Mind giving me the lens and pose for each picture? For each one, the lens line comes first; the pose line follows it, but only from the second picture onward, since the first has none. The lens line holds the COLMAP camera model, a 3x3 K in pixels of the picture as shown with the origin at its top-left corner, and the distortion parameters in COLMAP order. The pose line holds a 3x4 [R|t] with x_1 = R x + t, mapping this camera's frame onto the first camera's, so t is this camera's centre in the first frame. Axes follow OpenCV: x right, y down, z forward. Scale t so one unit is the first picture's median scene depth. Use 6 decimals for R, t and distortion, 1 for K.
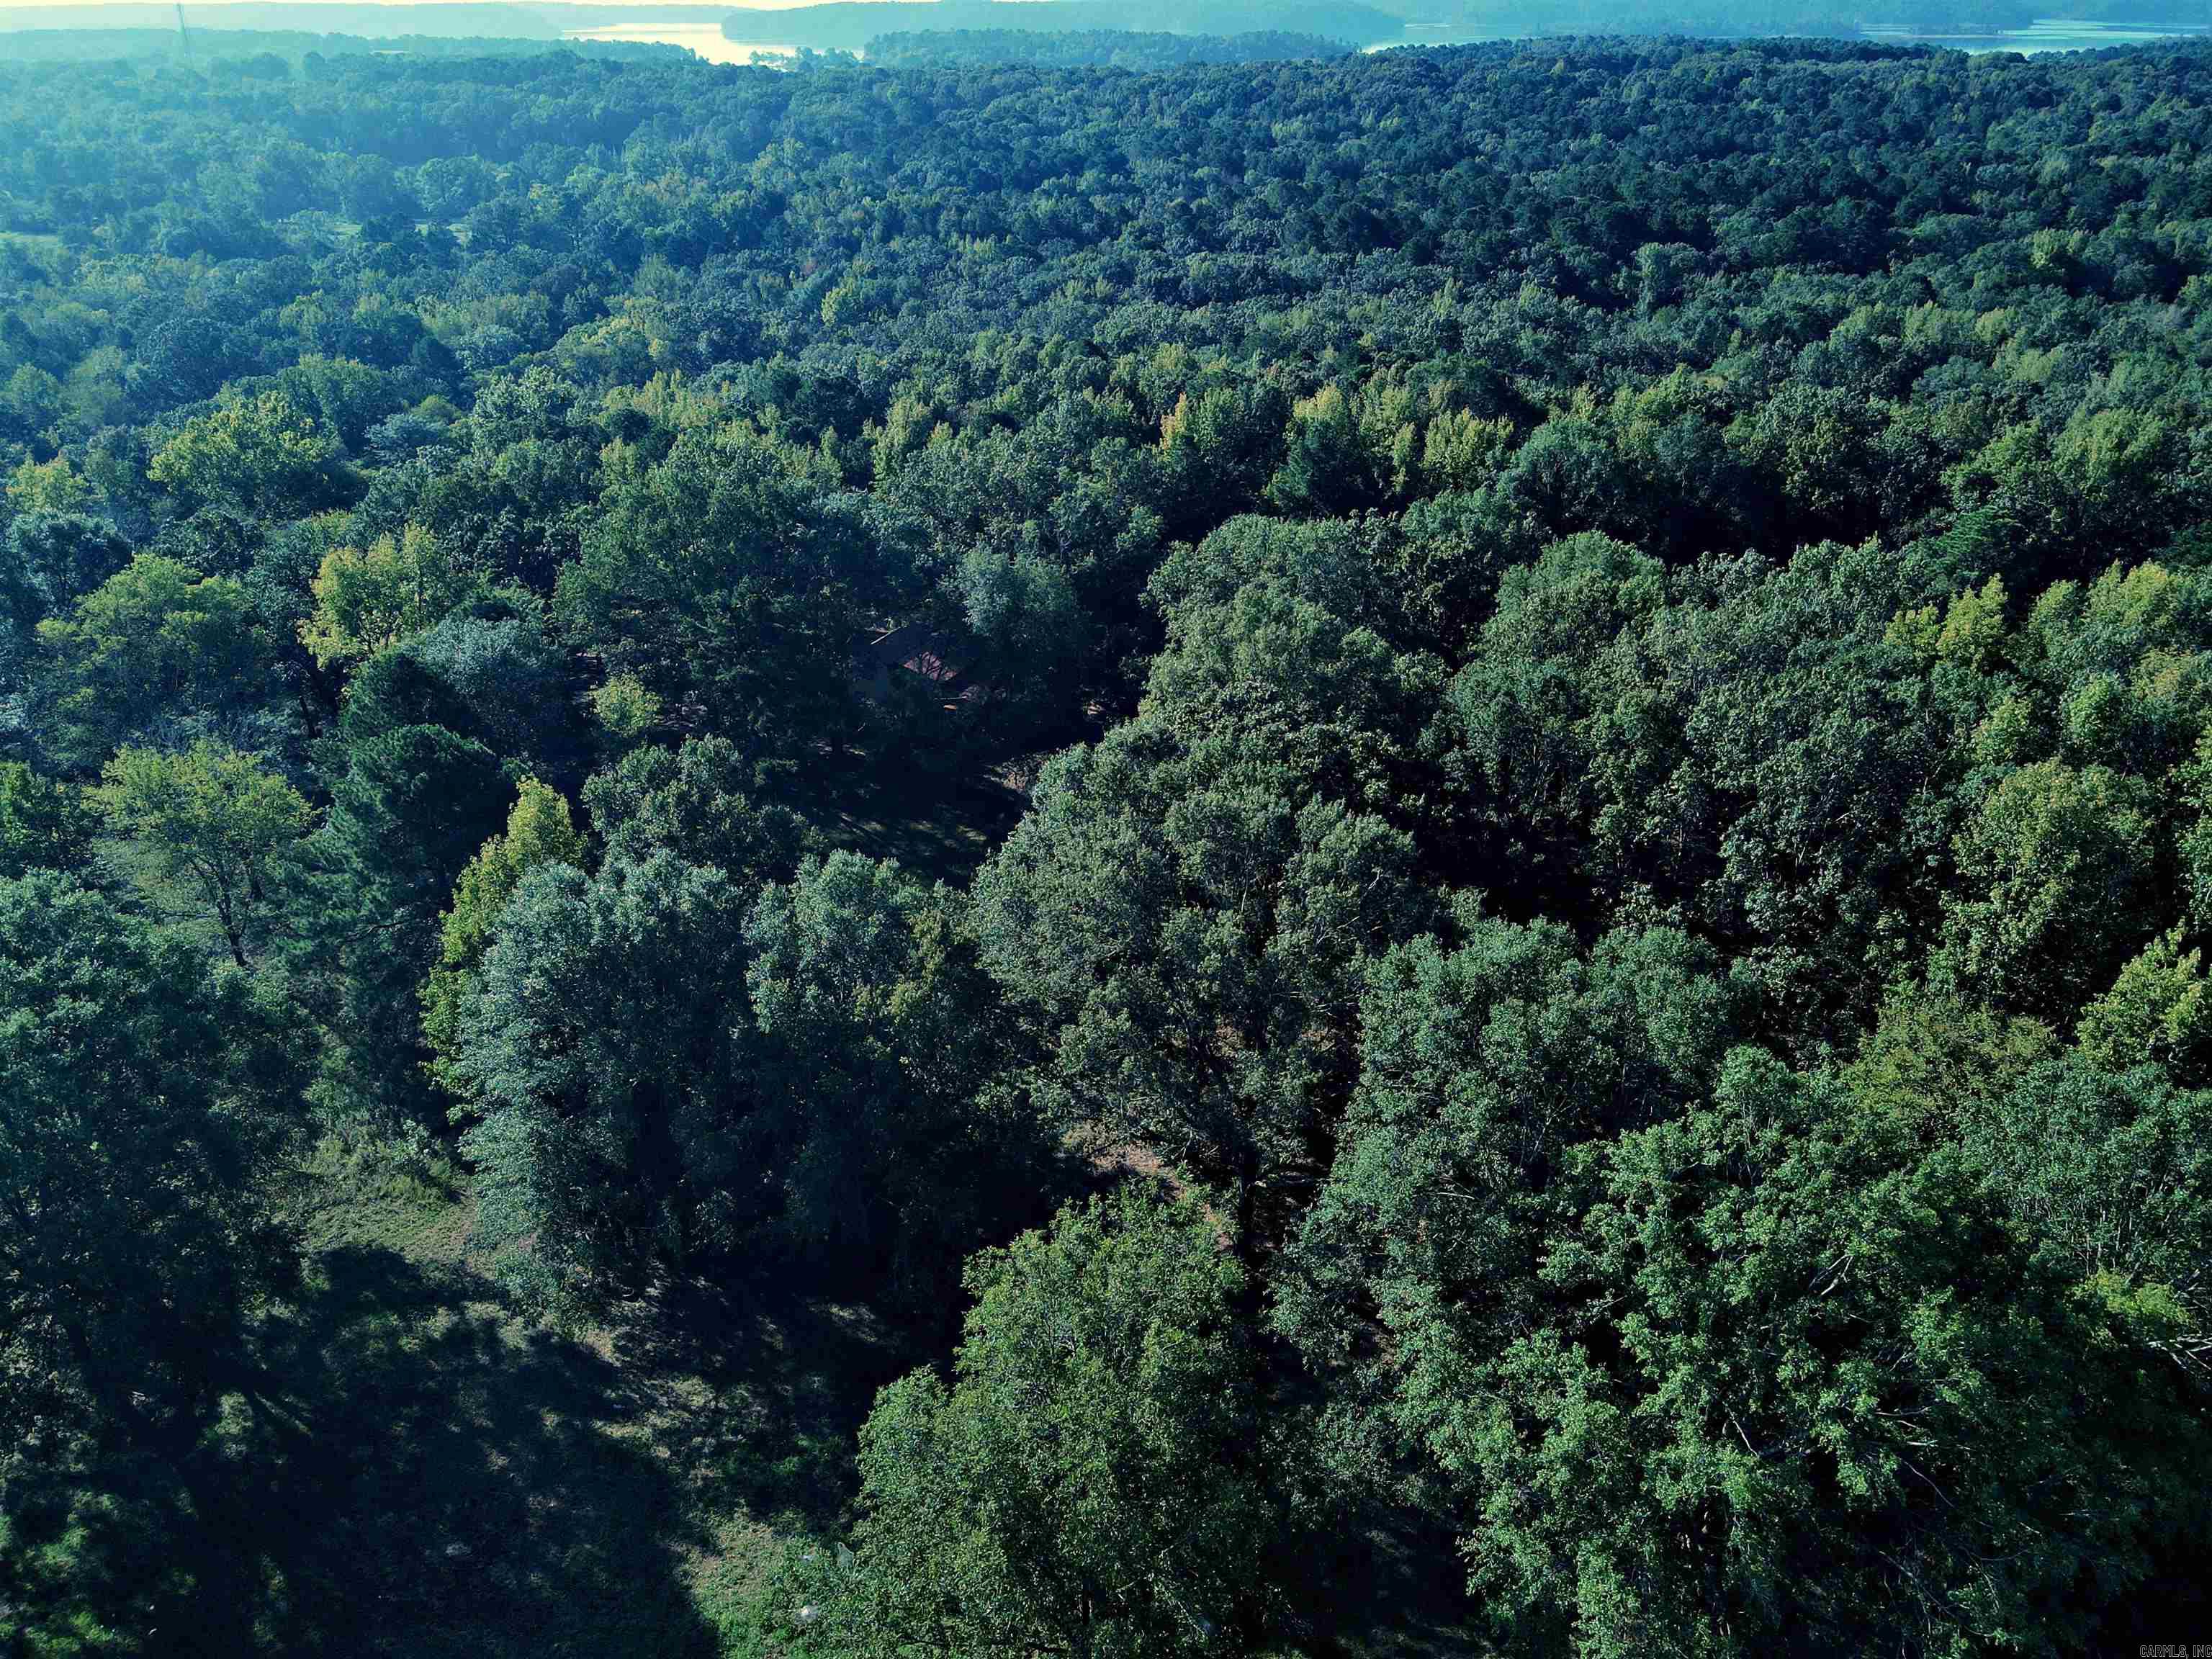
lens RADIAL K [[1624.0, 0, 1107.5], [0, 1624.0, 839.0], [0, 0, 1]] dist [0.009011, 0.011922]
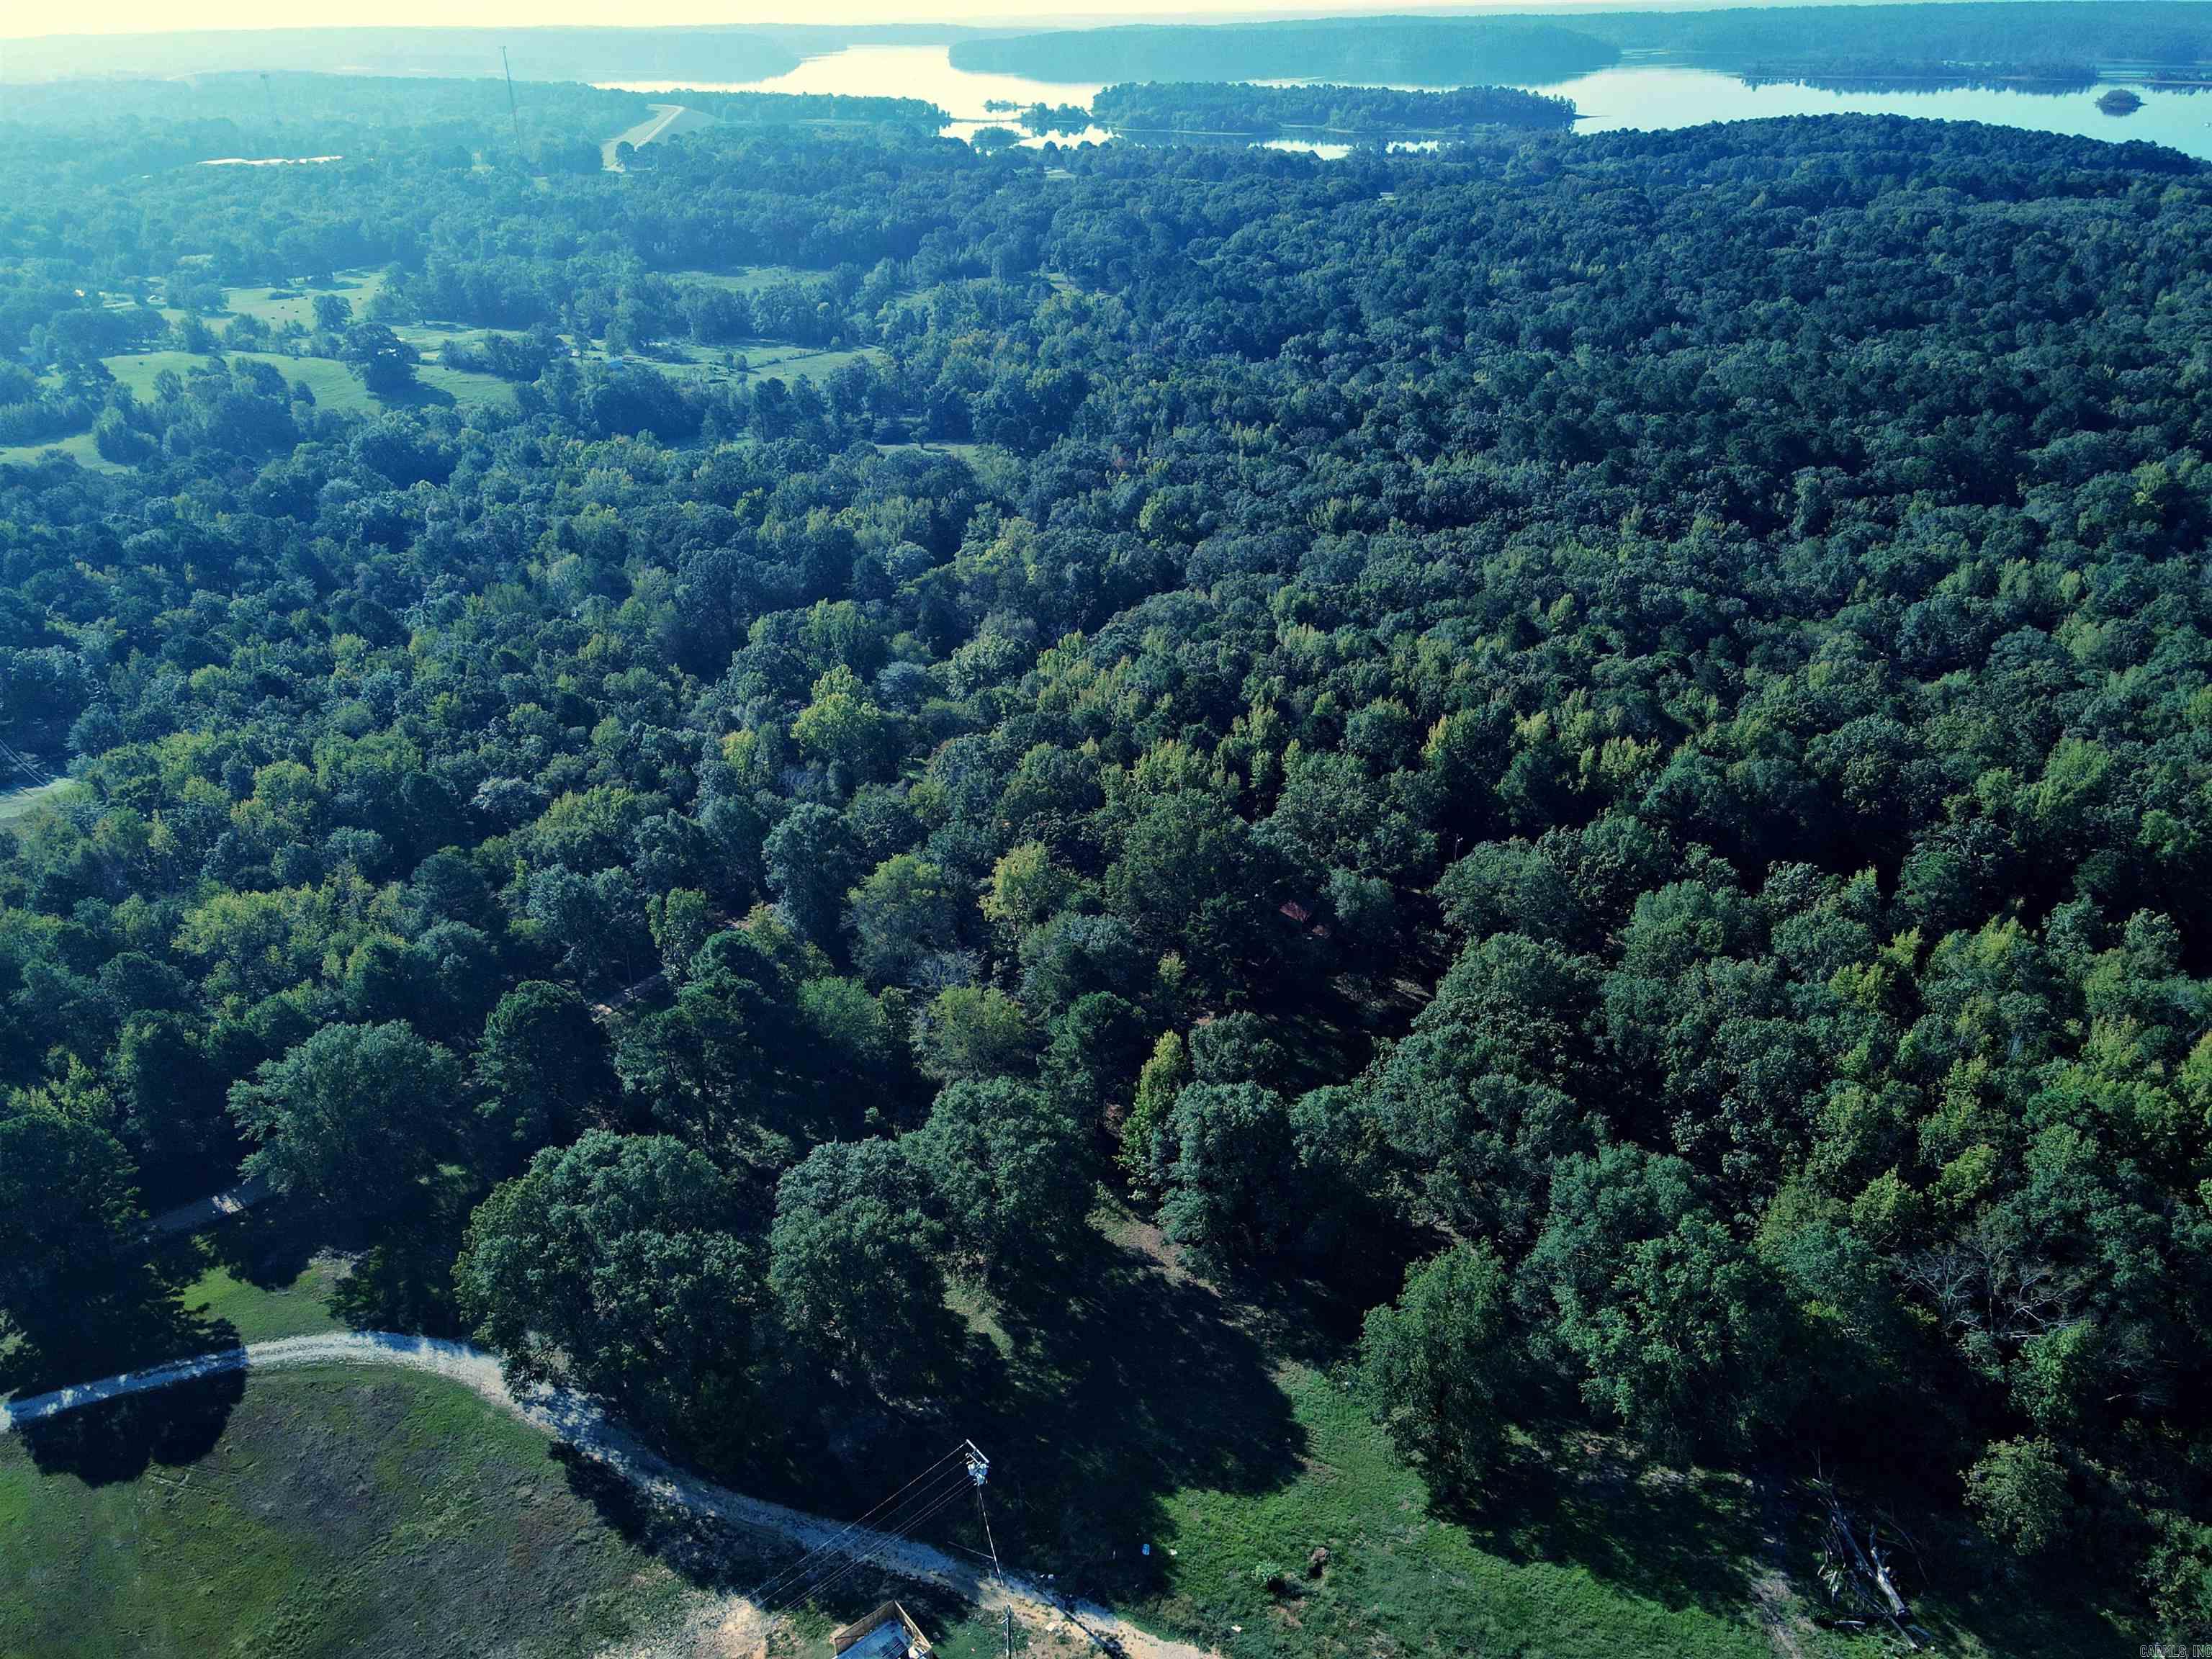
lens RADIAL K [[1624.0, 0, 1106.2], [0, 1624.0, 844.4], [0, 0, 1]] dist [0.009011, 0.011922]
pose [[0.993511, 0.049061, -0.102607, -0.221780], [-0.048539, 0.998792, 0.007586, -0.298121], [0.102856, -0.002556, 0.994693, -1.181262]]
